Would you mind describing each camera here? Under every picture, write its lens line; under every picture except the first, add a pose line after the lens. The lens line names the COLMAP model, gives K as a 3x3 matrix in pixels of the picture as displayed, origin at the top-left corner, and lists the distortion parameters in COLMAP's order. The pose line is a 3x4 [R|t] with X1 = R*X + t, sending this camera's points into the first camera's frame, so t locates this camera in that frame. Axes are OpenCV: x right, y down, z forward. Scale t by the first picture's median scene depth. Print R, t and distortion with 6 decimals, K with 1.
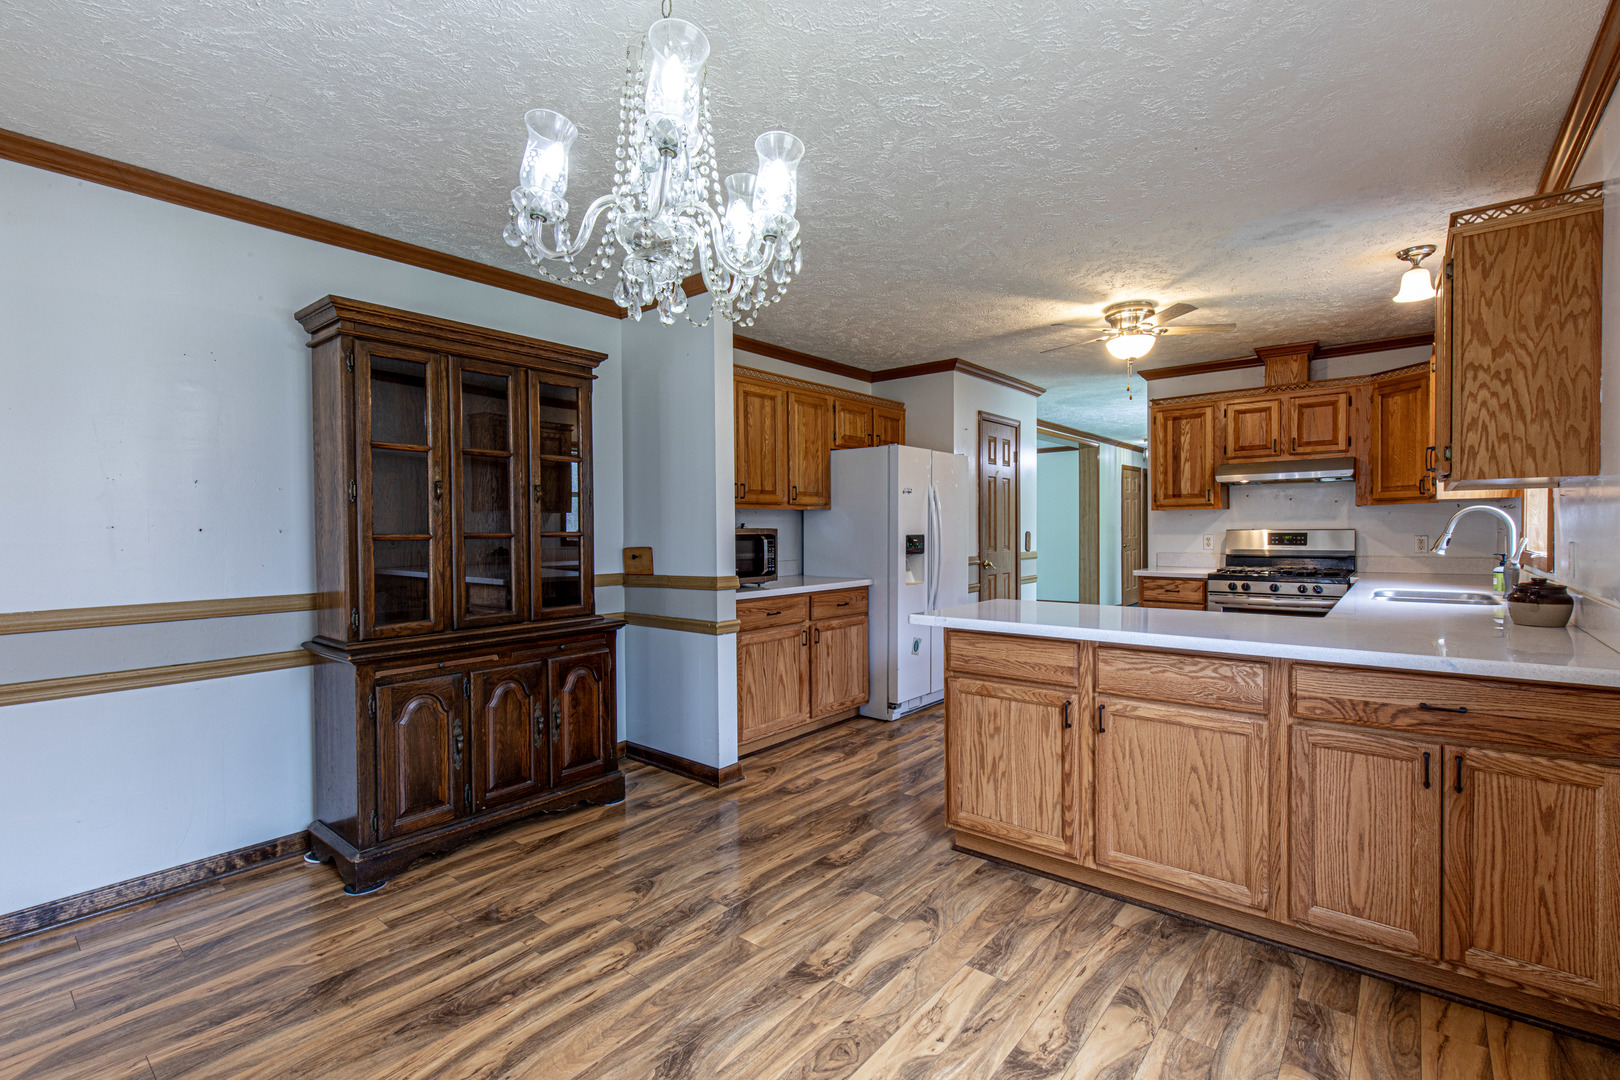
lens RADIAL K [[716.1, 0, 826.8], [0, 716.1, 539.8], [0, 0, 1]] dist [0.009587, -0.000612]
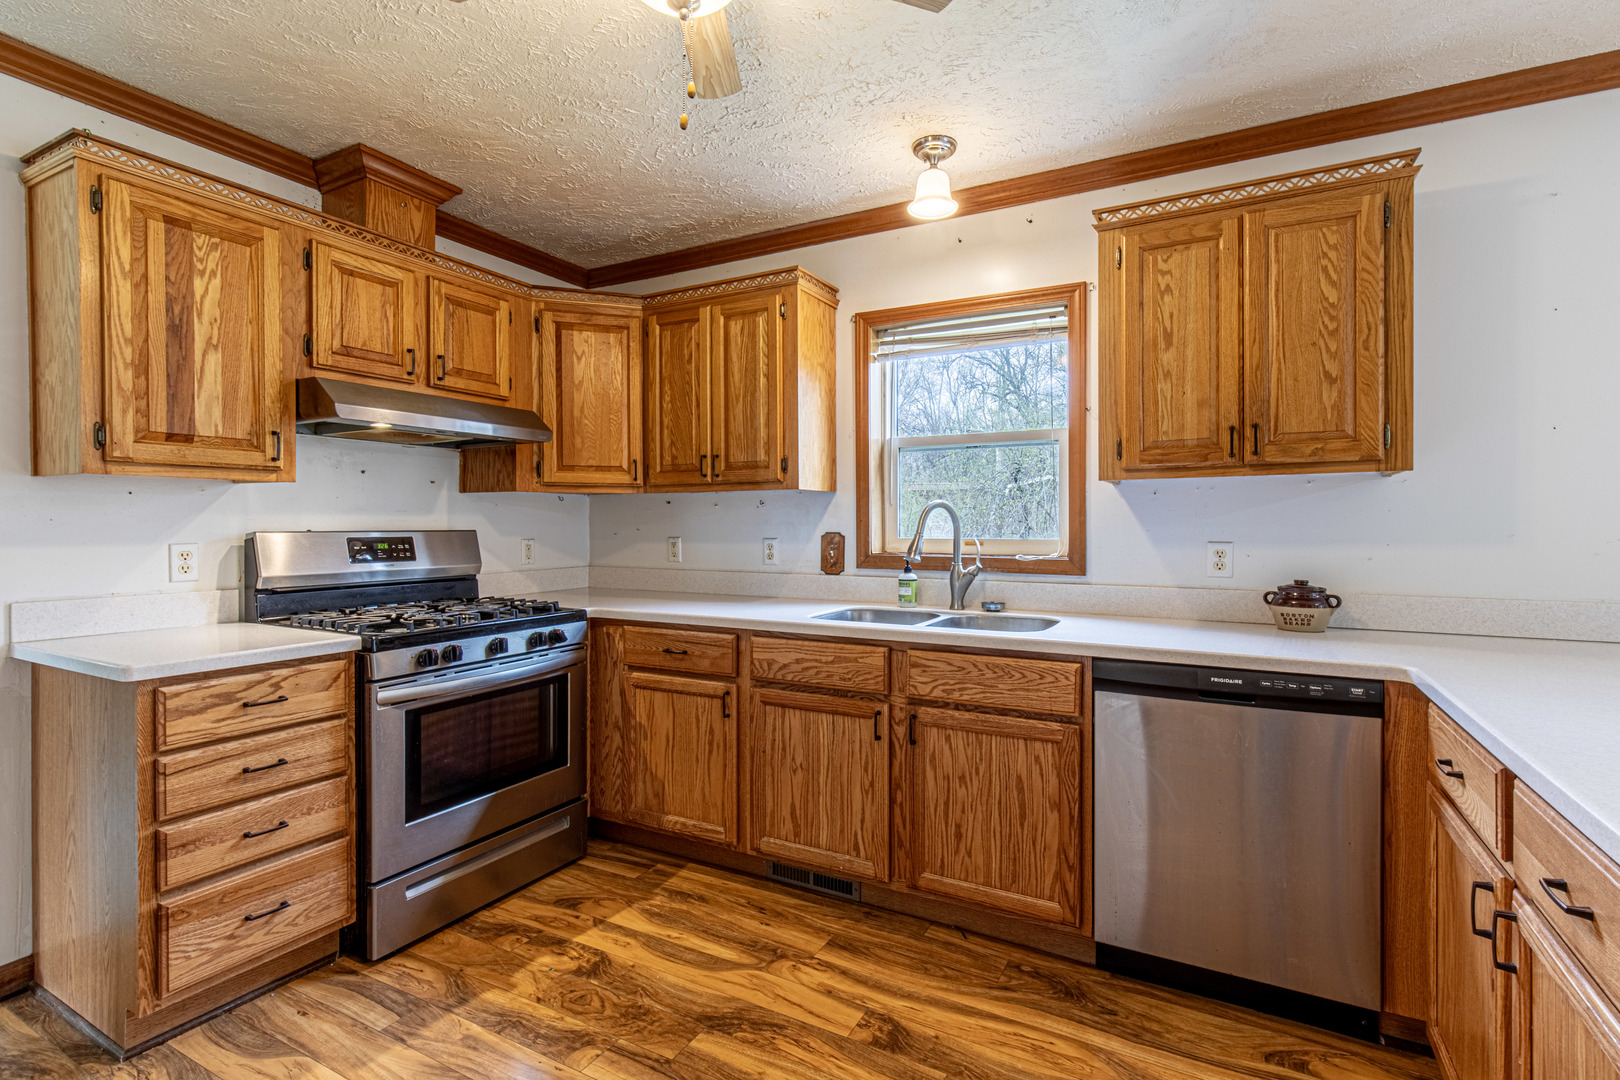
lens RADIAL K [[748.4, 0, 841.4], [0, 748.4, 530.1], [0, 0, 1]] dist [0.010331, -0.000196]
pose [[-0.204175, -0.000473, 0.978934, 0.077313], [0.016372, 0.999858, 0.003898, -0.017471], [-0.978797, 0.016823, -0.204139, 1.201596]]
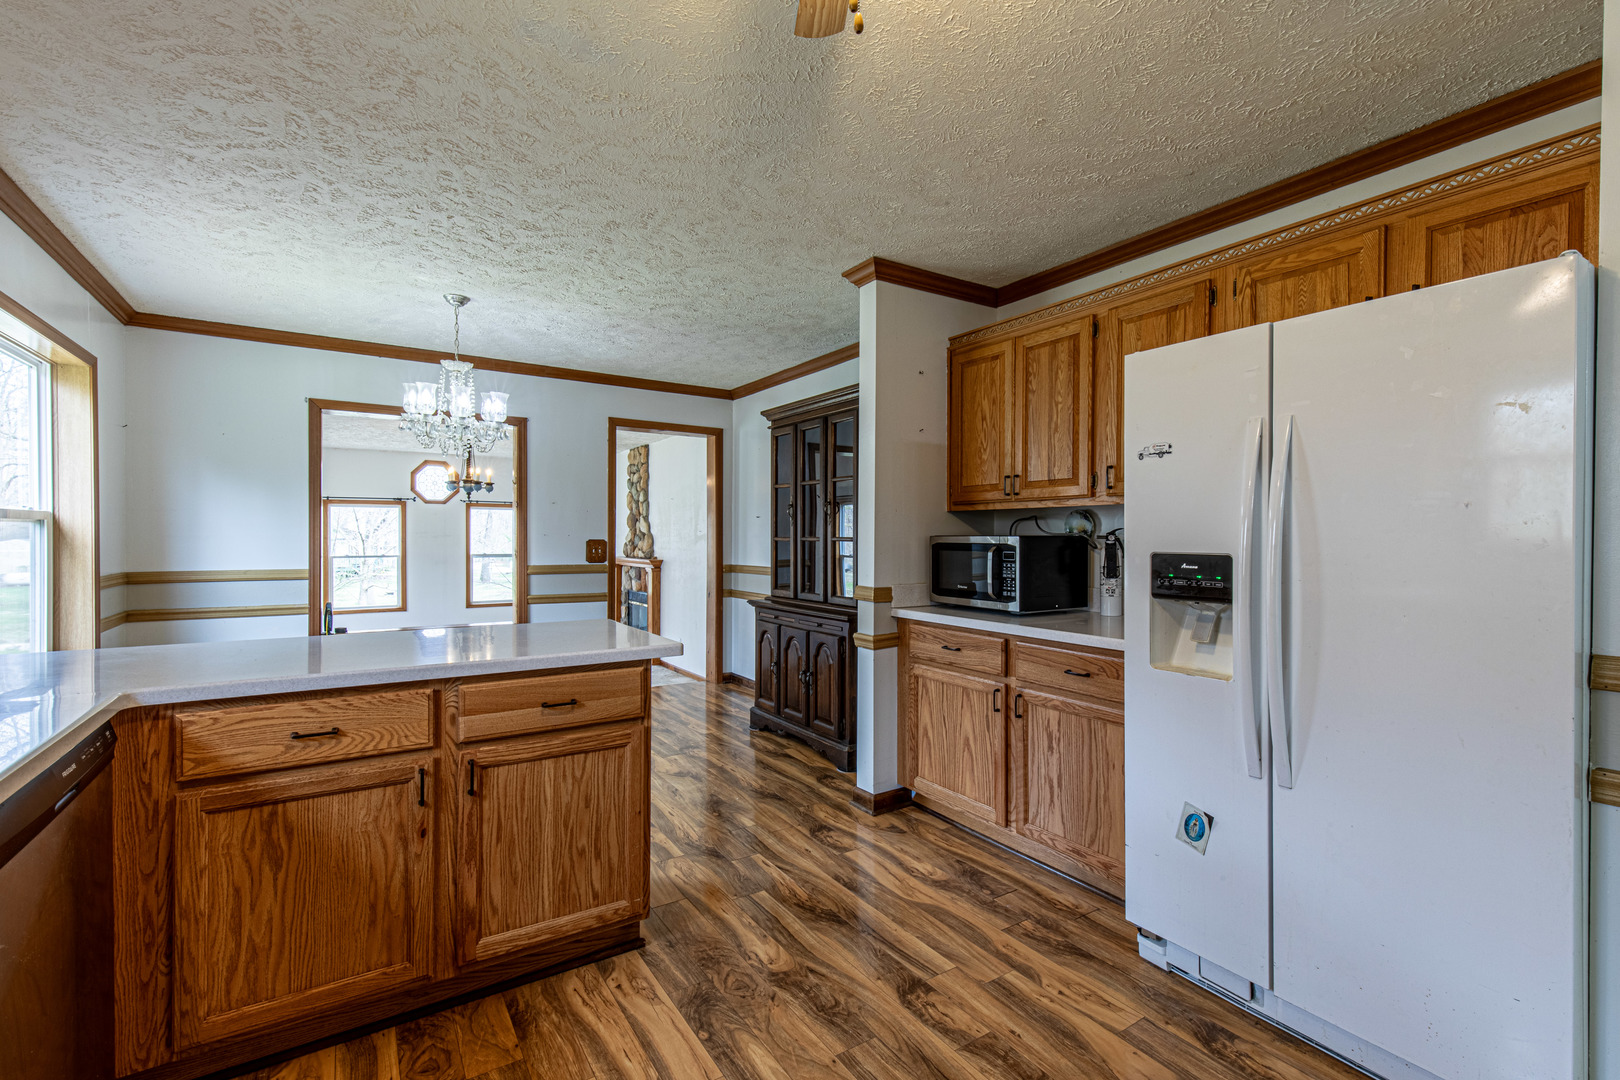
lens RADIAL K [[716.1, 0, 826.8], [0, 716.1, 539.8], [0, 0, 1]] dist [0.009587, -0.000612]
pose [[-0.296984, 0.008847, -0.954842, 0.807632], [-0.015052, 0.999789, 0.013945, -0.024229], [0.954764, 0.018514, -0.296788, 1.291069]]
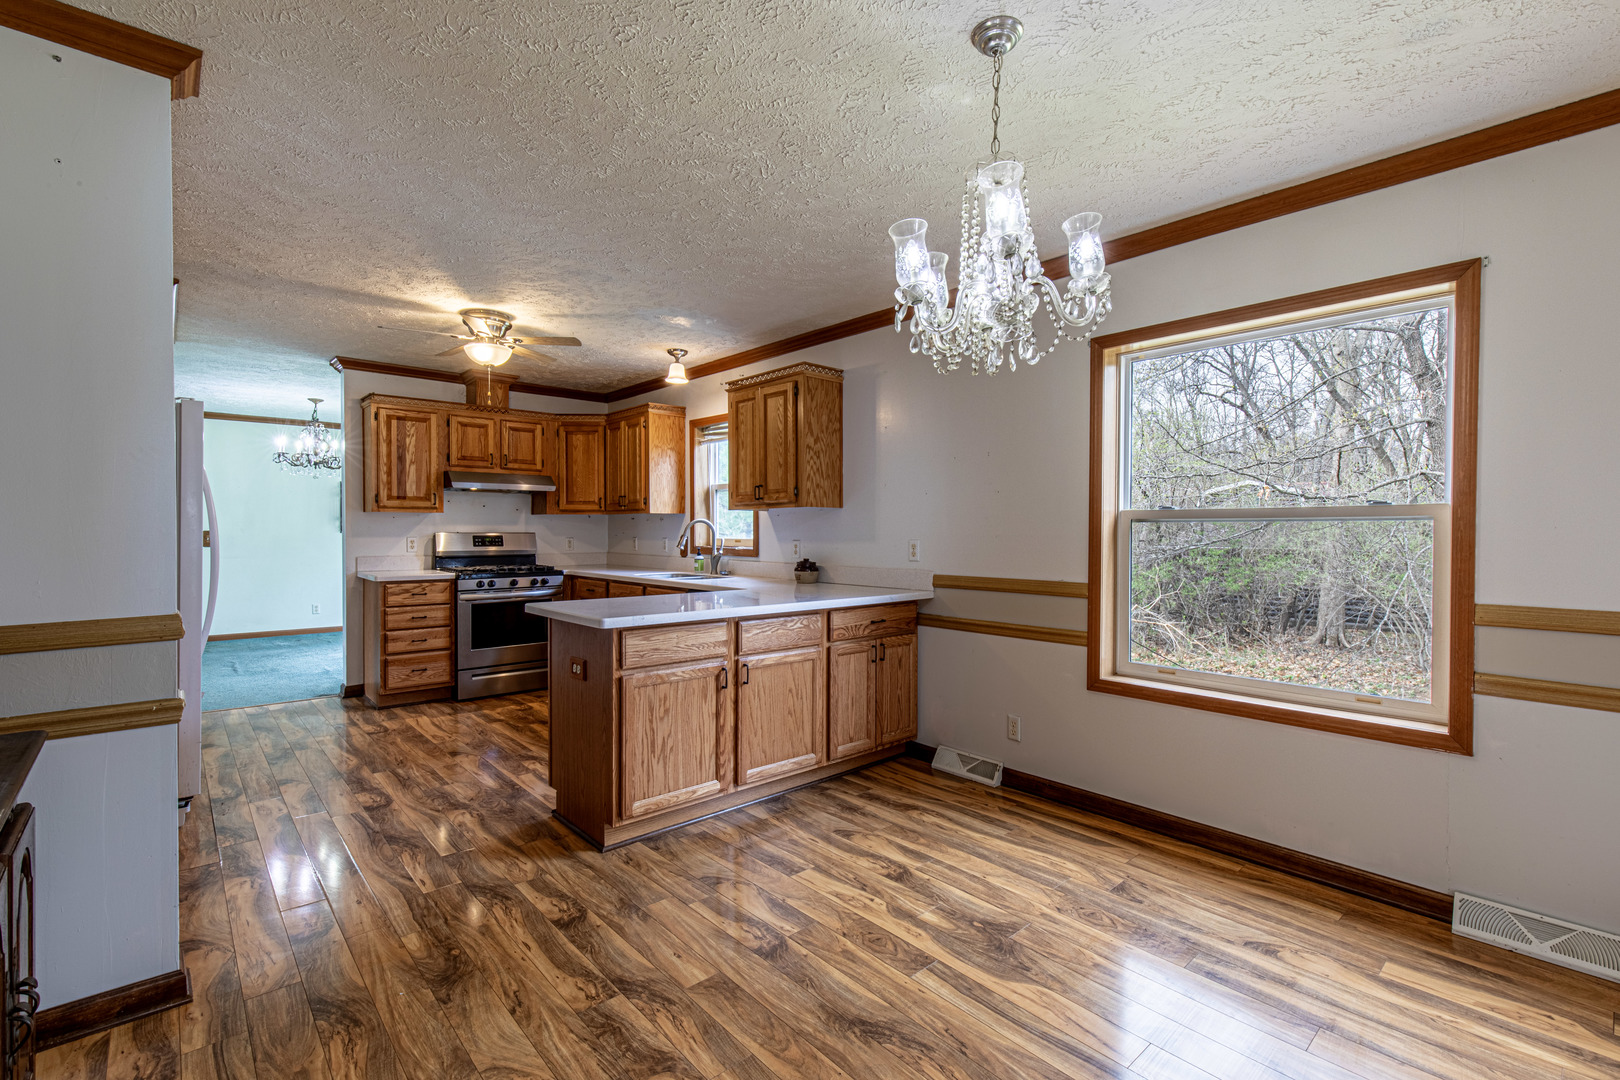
lens RADIAL K [[727.6, 0, 810.0], [0, 727.6, 540.0], [0, 0, 1]] dist [0.014309, -0.000187]
pose [[0.167496, -0.004561, 0.985862, -0.643269], [0.009772, 0.999948, 0.002966, -0.001677], [-0.985824, 0.009137, 0.167531, 0.452580]]
